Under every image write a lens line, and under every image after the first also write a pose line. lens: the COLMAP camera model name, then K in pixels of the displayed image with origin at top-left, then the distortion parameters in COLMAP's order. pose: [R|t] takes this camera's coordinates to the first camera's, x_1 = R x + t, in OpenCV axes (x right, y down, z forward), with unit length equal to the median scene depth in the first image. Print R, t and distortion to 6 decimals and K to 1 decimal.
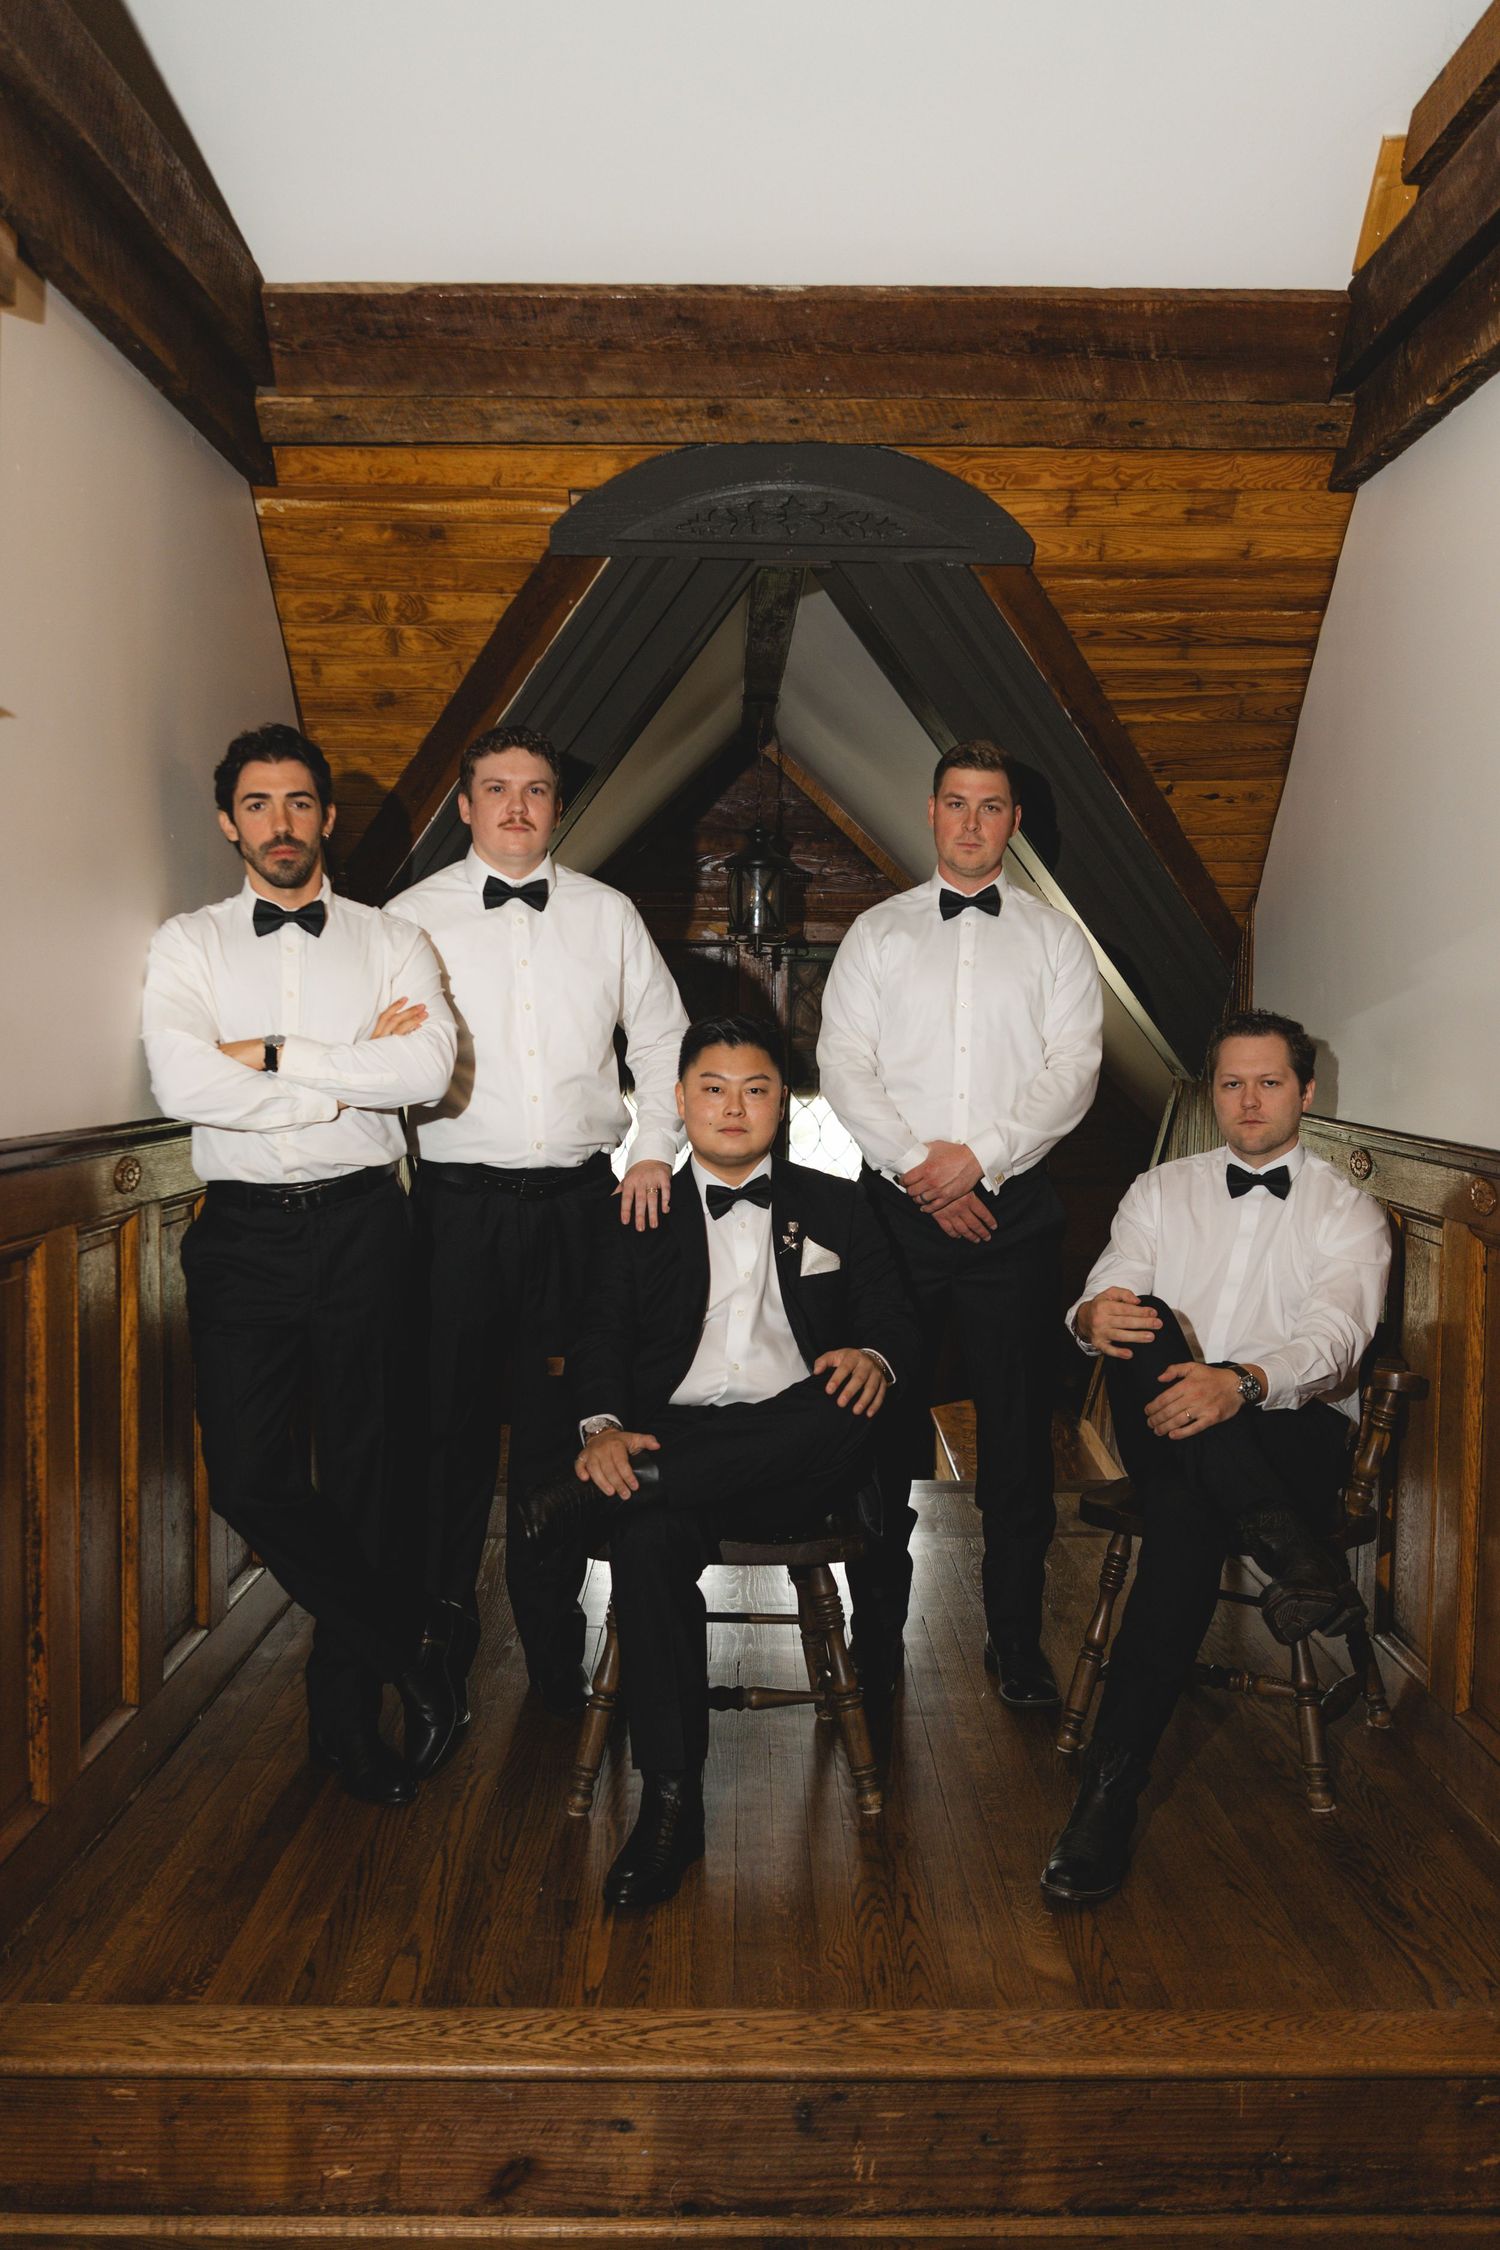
lens RADIAL K [[1688.0, 0, 749.0], [0, 1688.0, 1077.4], [0, 0, 1]] dist [0.000310, -0.000227]
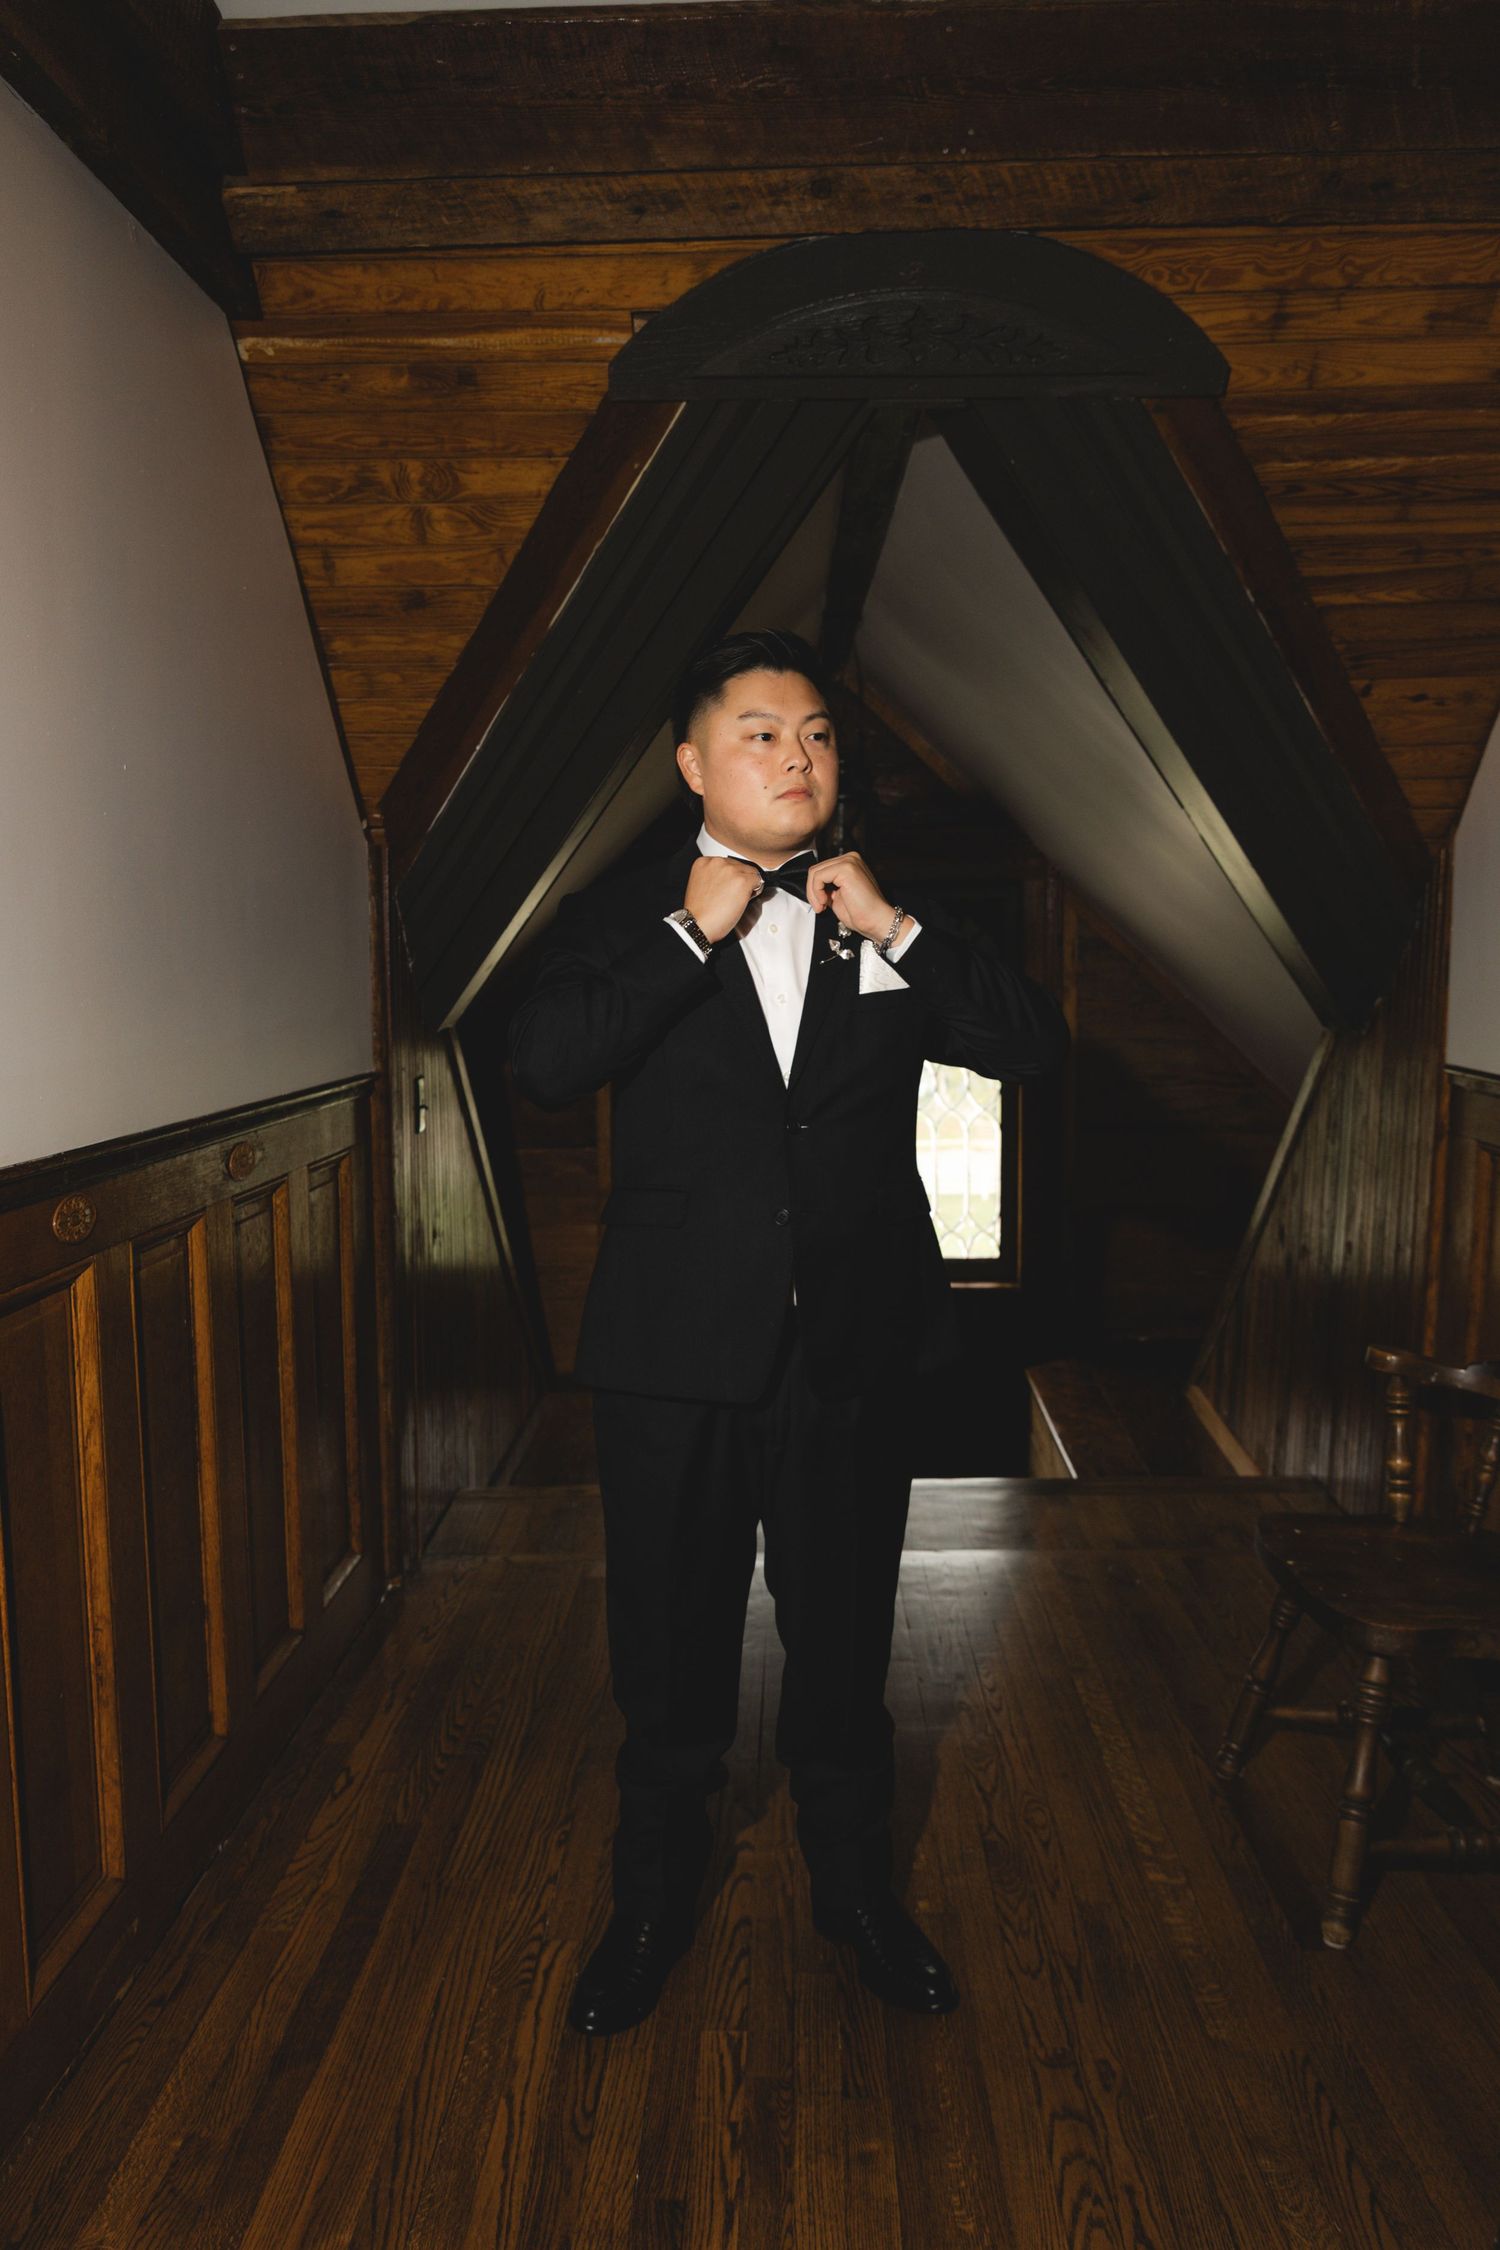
lens RADIAL K [[1654.9, 0, 750.0], [0, 1654.9, 1125.0], [0, 0, 1]] dist [-0.001056, -0.001878]
pose [[0.999059, -0.014327, -0.040948, -0.025723], [0.016995, 0.997704, 0.065558, -0.021508], [0.039915, -0.066192, 0.997008, 0.212405]]
